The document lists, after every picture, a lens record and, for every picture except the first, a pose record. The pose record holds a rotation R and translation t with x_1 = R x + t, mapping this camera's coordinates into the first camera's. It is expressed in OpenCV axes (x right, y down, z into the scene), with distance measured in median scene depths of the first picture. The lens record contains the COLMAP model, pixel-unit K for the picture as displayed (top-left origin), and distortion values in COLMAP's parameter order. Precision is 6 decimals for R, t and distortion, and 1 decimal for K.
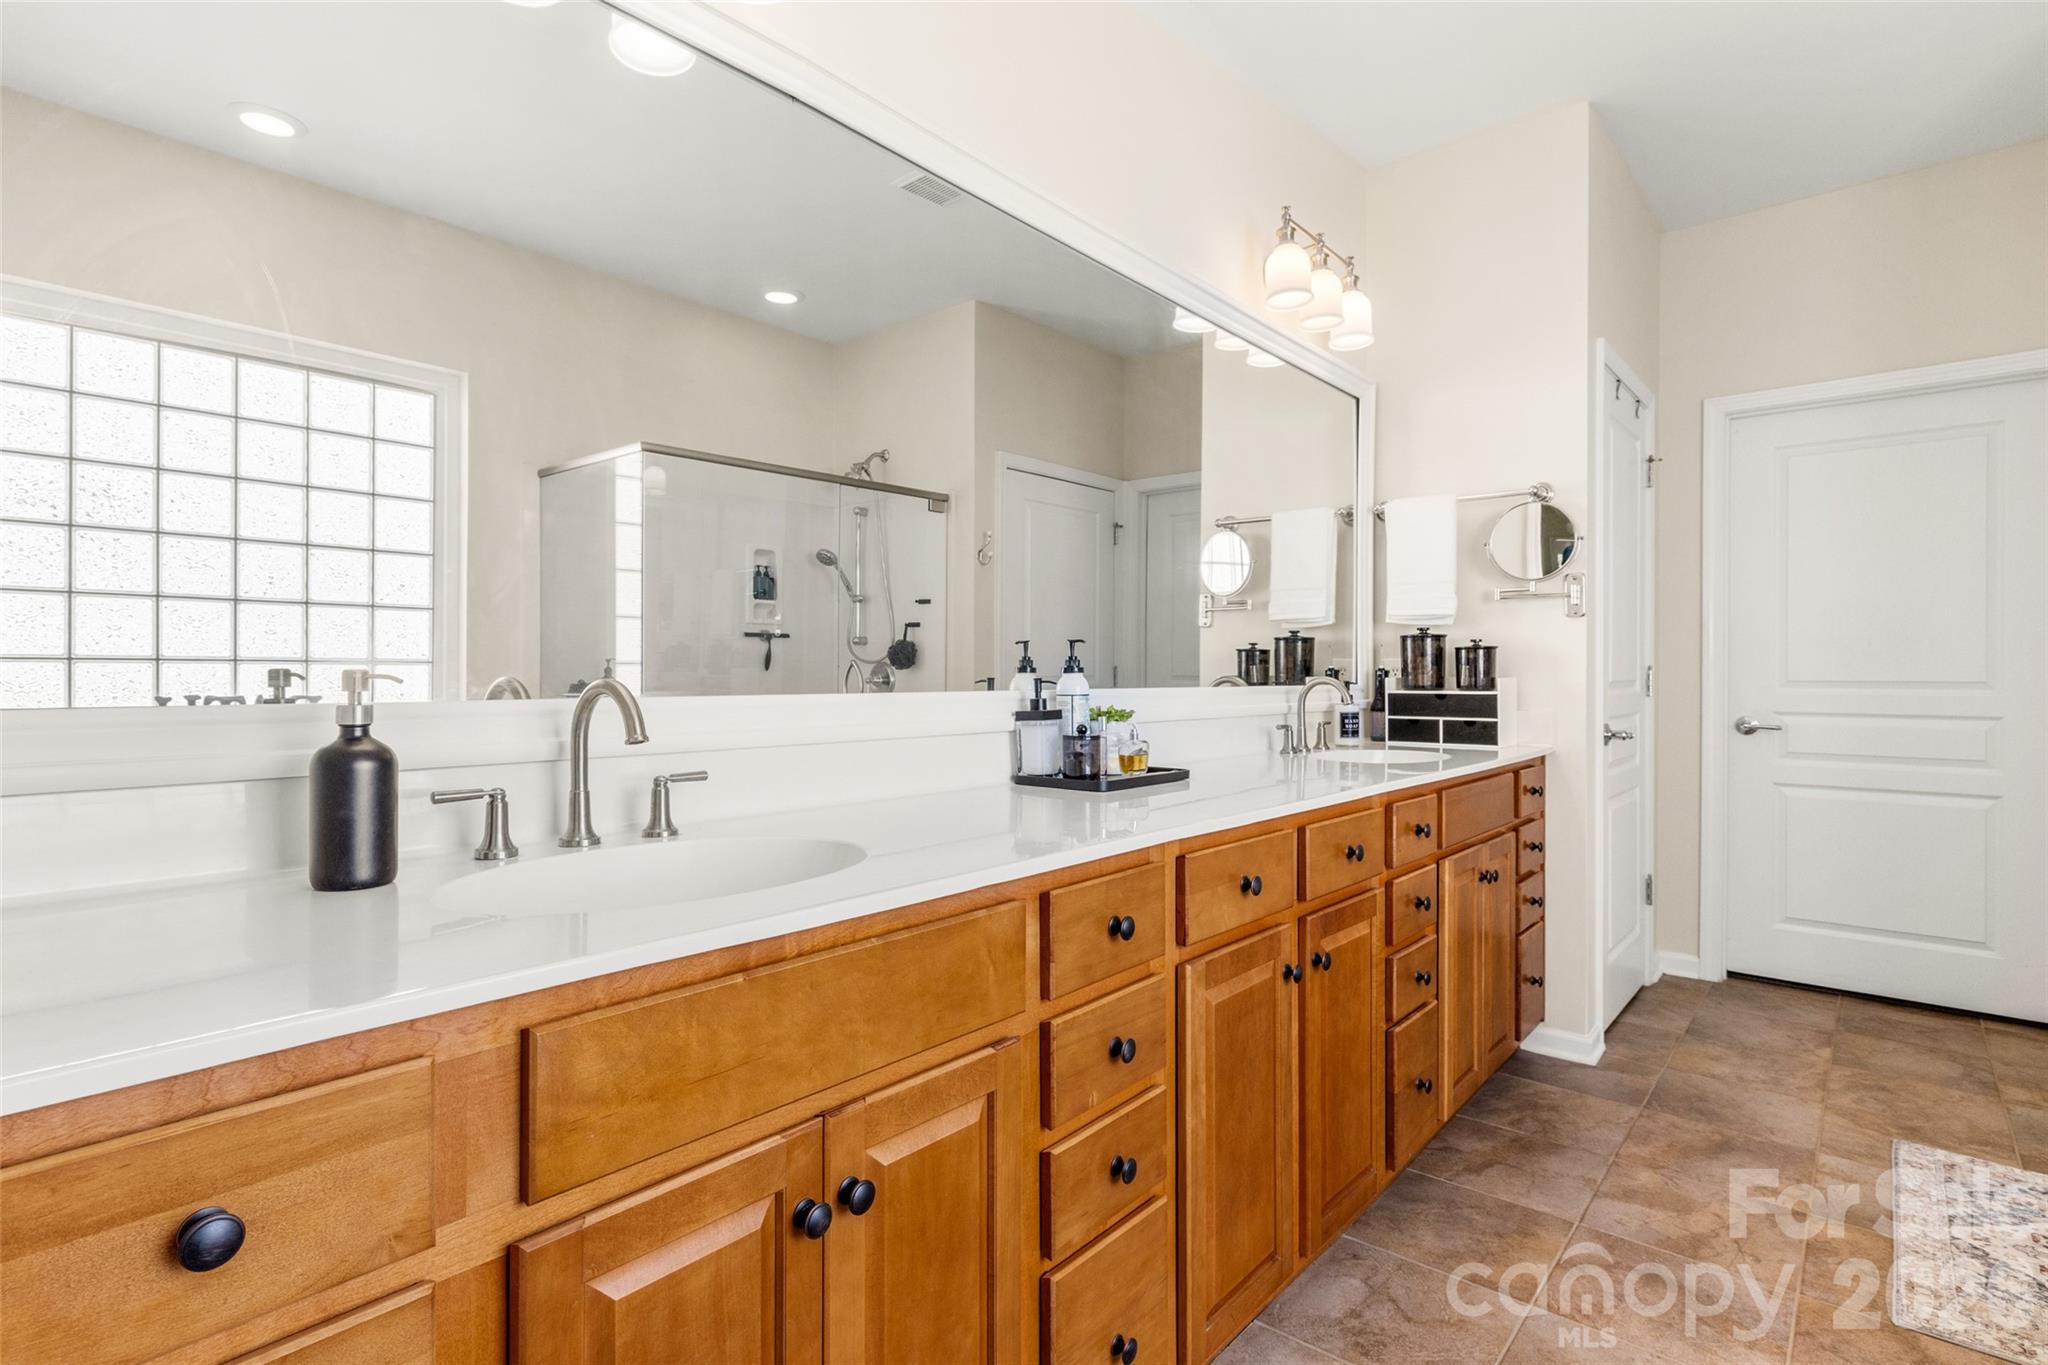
lens RADIAL K [[960.8, 0, 1022.6], [0, 960.8, 673.7], [0, 0, 1]] dist [-0.011308, 0.001721]
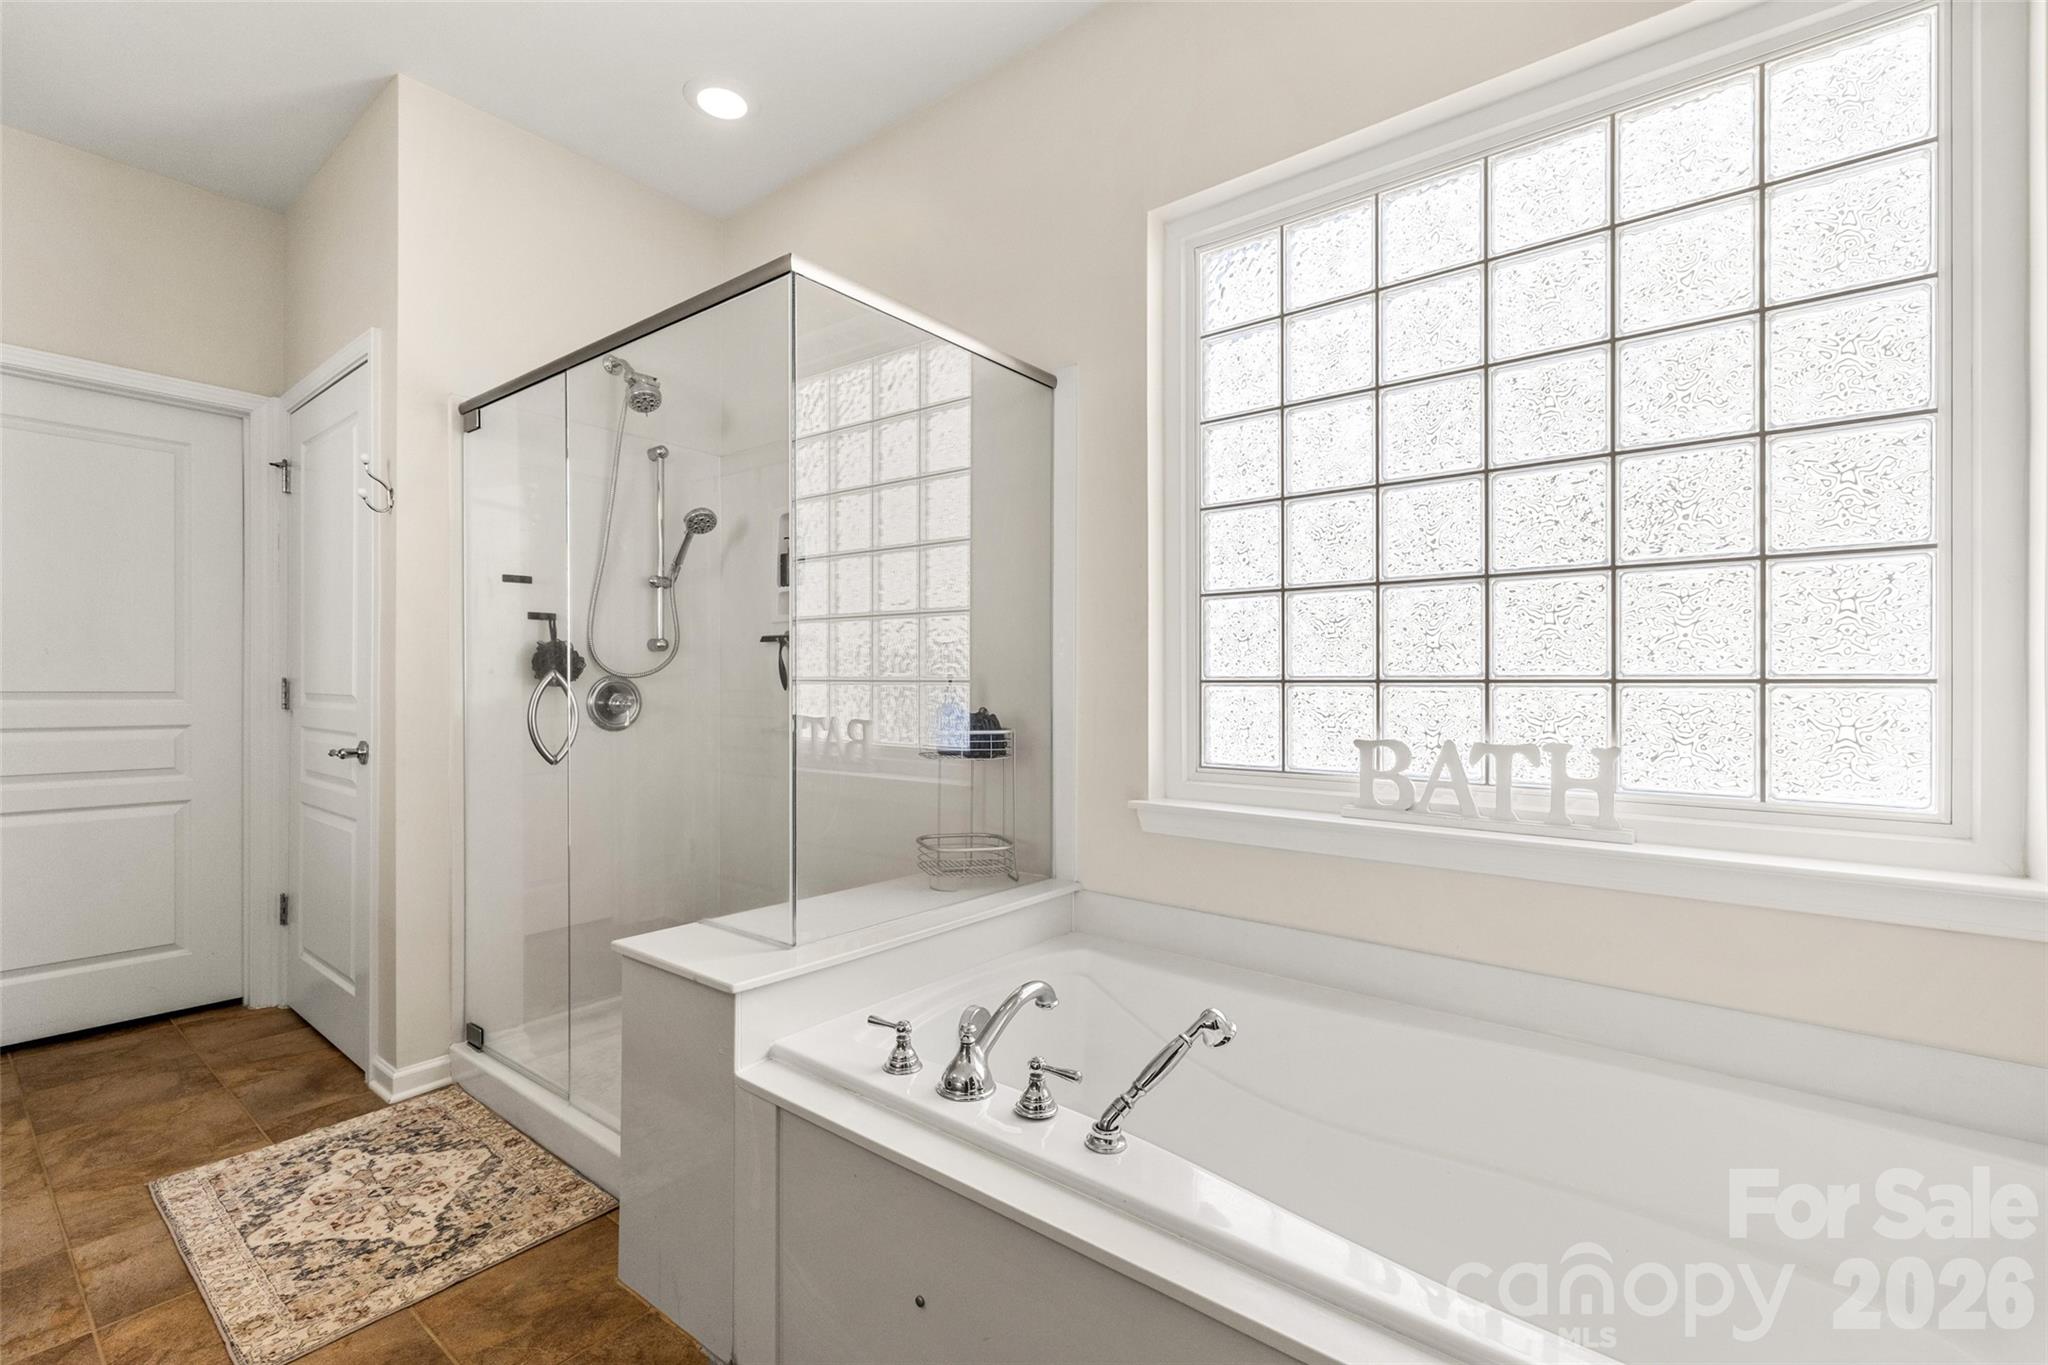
lens RADIAL K [[882.8, 0, 1021.3], [0, 882.8, 689.5], [0, 0, 1]] dist [-0.000653, 0.000210]
pose [[-0.046049, -0.004211, 0.998930, 0.016959], [-0.000894, 0.999991, 0.004174, 0.002148], [-0.998939, -0.000701, -0.046052, 0.191308]]
